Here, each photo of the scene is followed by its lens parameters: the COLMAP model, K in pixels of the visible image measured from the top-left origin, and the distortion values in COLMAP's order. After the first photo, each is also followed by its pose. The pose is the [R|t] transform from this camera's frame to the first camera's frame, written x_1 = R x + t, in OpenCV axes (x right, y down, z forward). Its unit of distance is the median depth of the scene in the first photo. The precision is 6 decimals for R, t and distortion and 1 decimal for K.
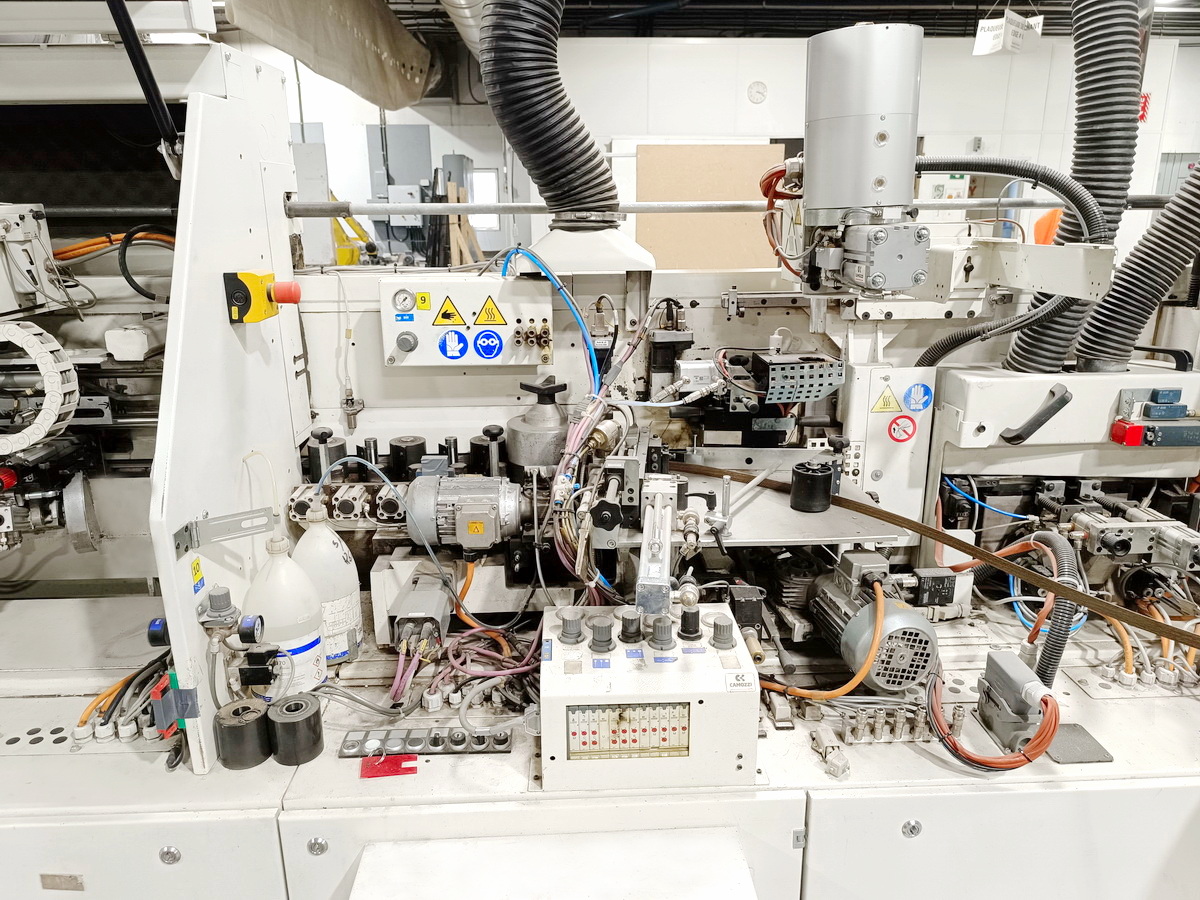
lens RADIAL K [[832.6, 0, 603.1], [0, 832.6, 441.2], [0, 0, 1]] dist [0.037351, -0.035981]
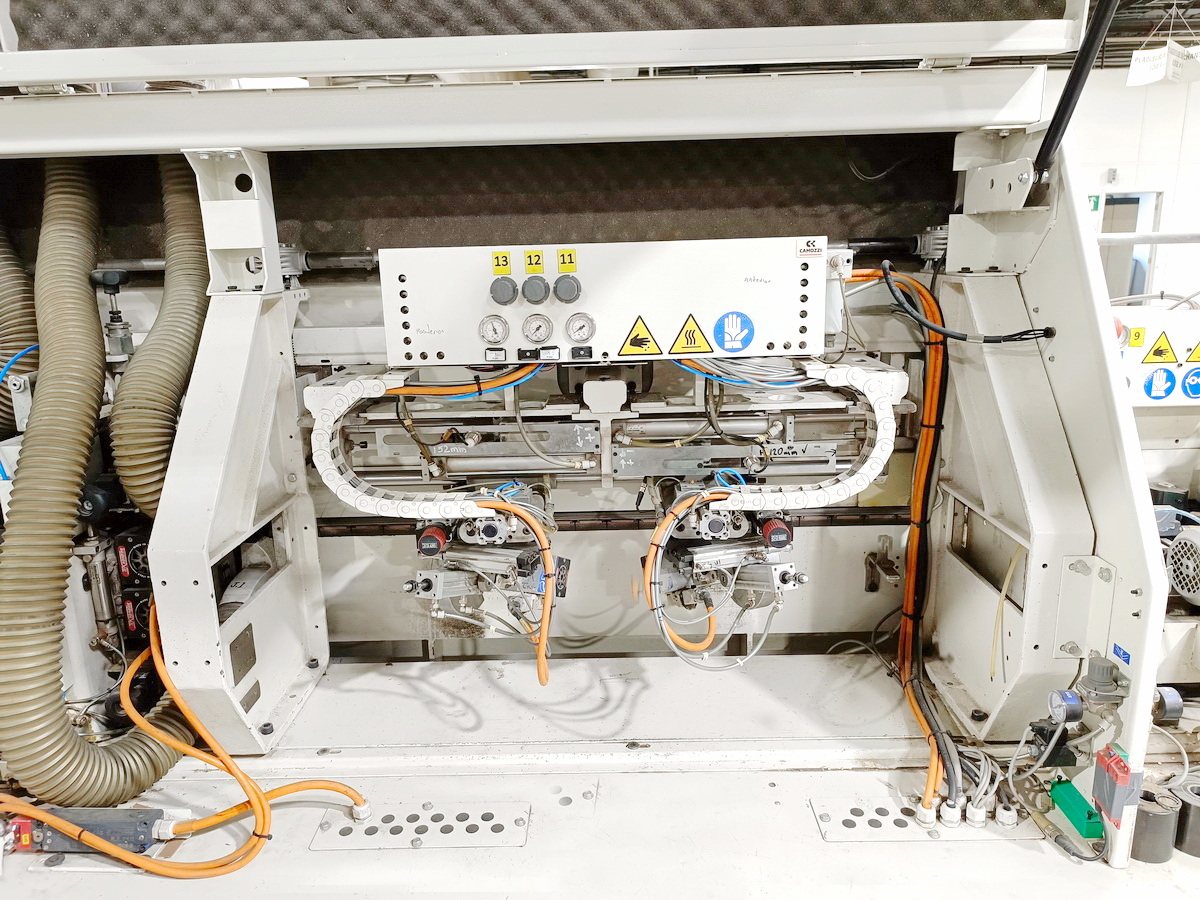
lens RADIAL K [[832.6, 0, 598.1], [0, 832.6, 445.6], [0, 0, 1]] dist [0.037351, -0.035981]
pose [[0.999339, -0.006595, -0.035764, -0.743098], [0.005200, 0.999227, -0.038967, -0.014260], [0.035993, 0.038755, 0.998600, 0.053182]]
